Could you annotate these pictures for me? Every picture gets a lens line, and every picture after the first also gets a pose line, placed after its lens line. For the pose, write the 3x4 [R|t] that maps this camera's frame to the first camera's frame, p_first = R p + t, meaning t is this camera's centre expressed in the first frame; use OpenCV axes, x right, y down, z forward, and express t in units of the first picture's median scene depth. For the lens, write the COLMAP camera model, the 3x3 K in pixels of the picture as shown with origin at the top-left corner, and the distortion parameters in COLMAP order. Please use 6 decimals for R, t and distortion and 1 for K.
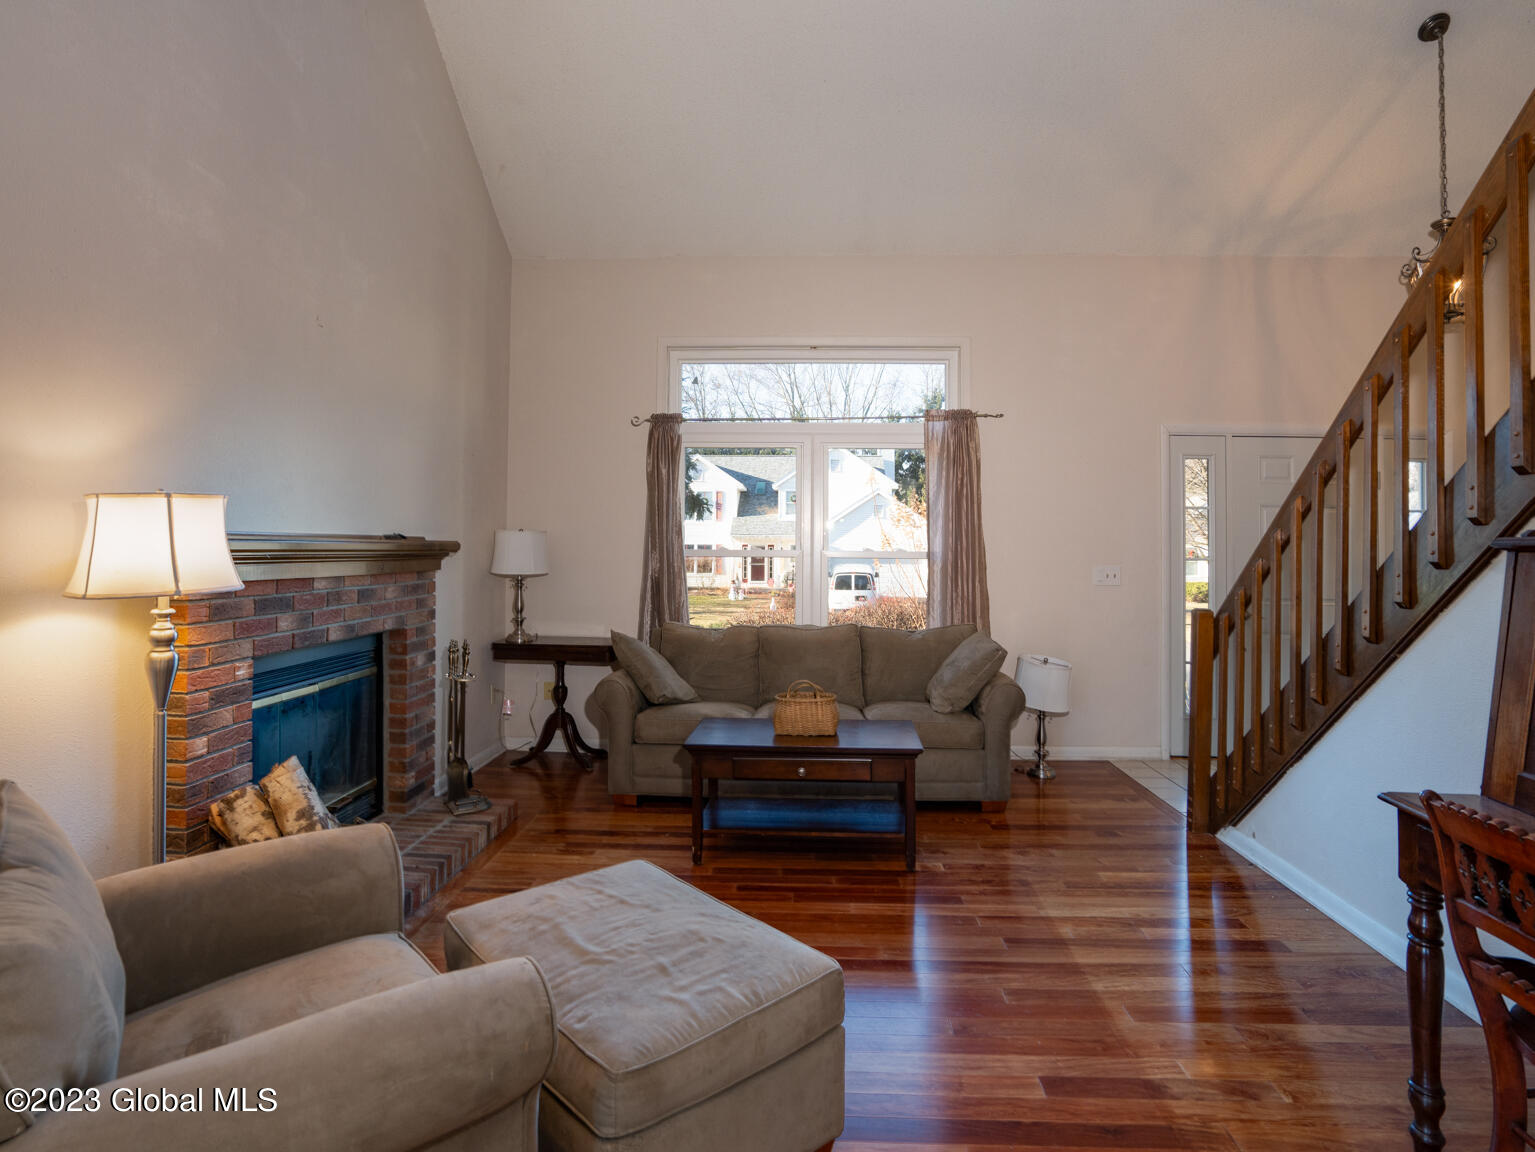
lens RADIAL K [[828.3, 0, 774.4], [0, 828.3, 562.4], [0, 0, 1]] dist [-0.007025, -0.000870]
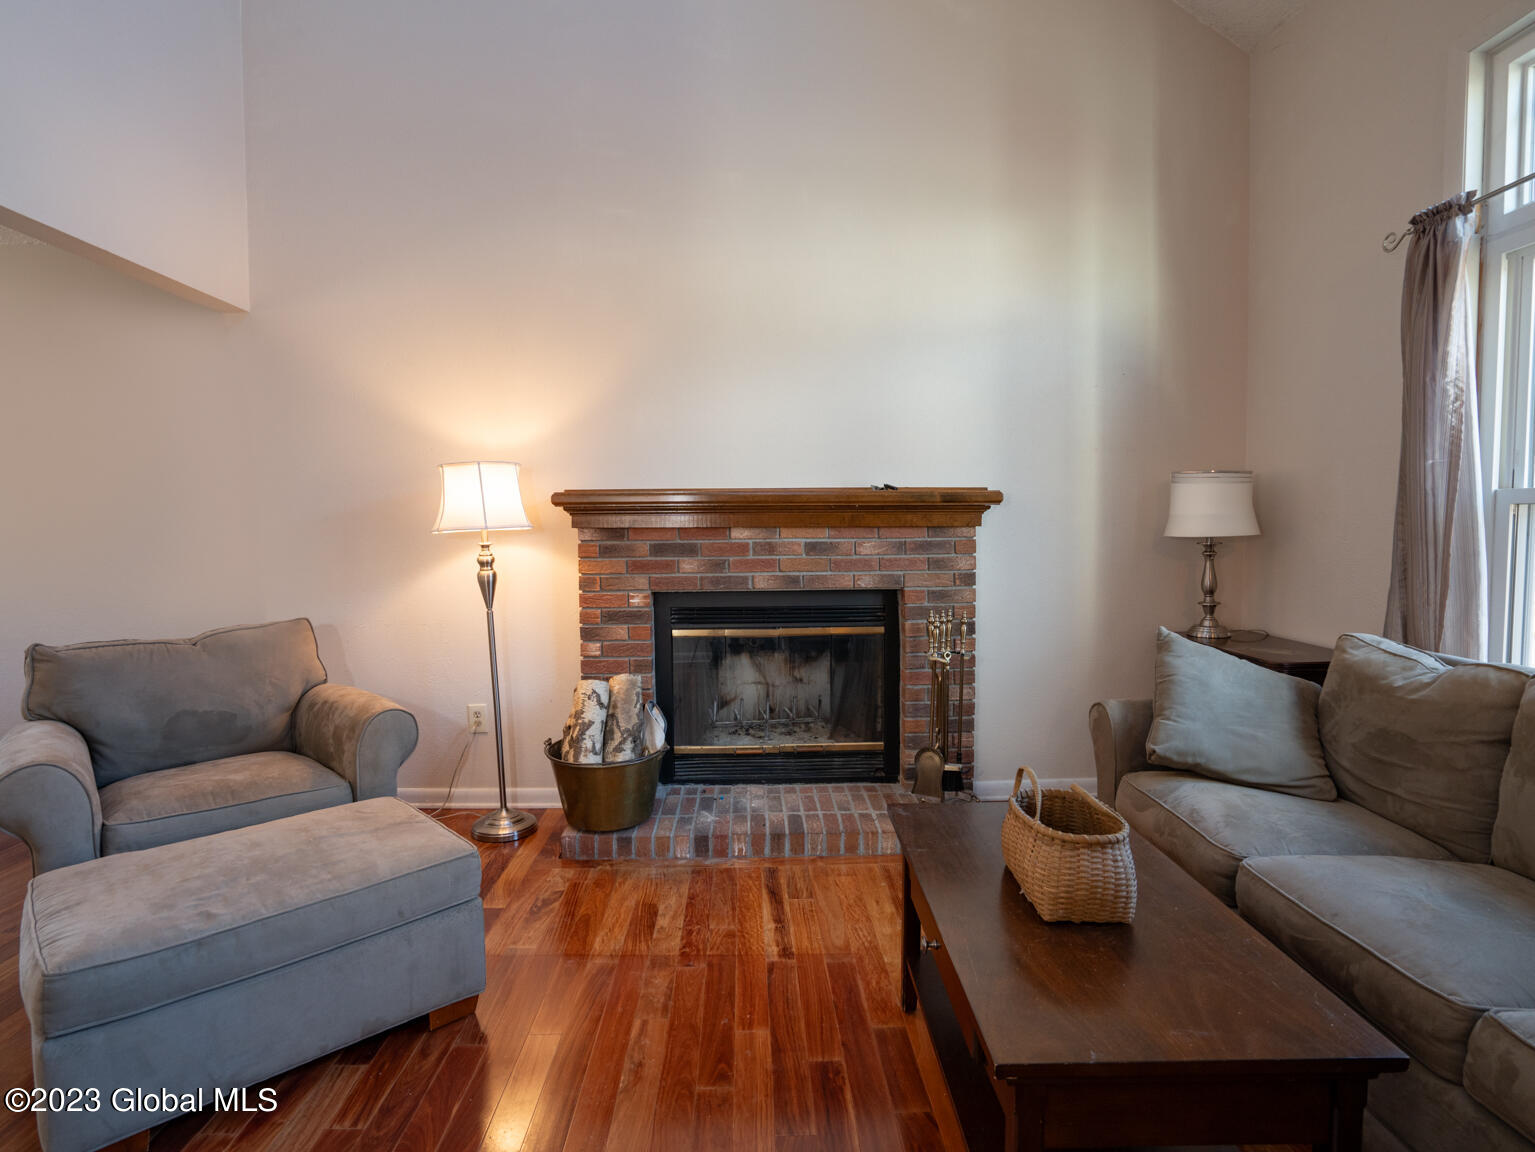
lens RADIAL K [[828.3, 0, 772.9], [0, 828.3, 572.4], [0, 0, 1]] dist [-0.007025, -0.000870]
pose [[0.065733, 0.051364, -0.996514, 0.493564], [-0.010371, 0.998655, 0.050790, 0.018271], [0.997783, 0.006996, 0.066178, 0.881257]]
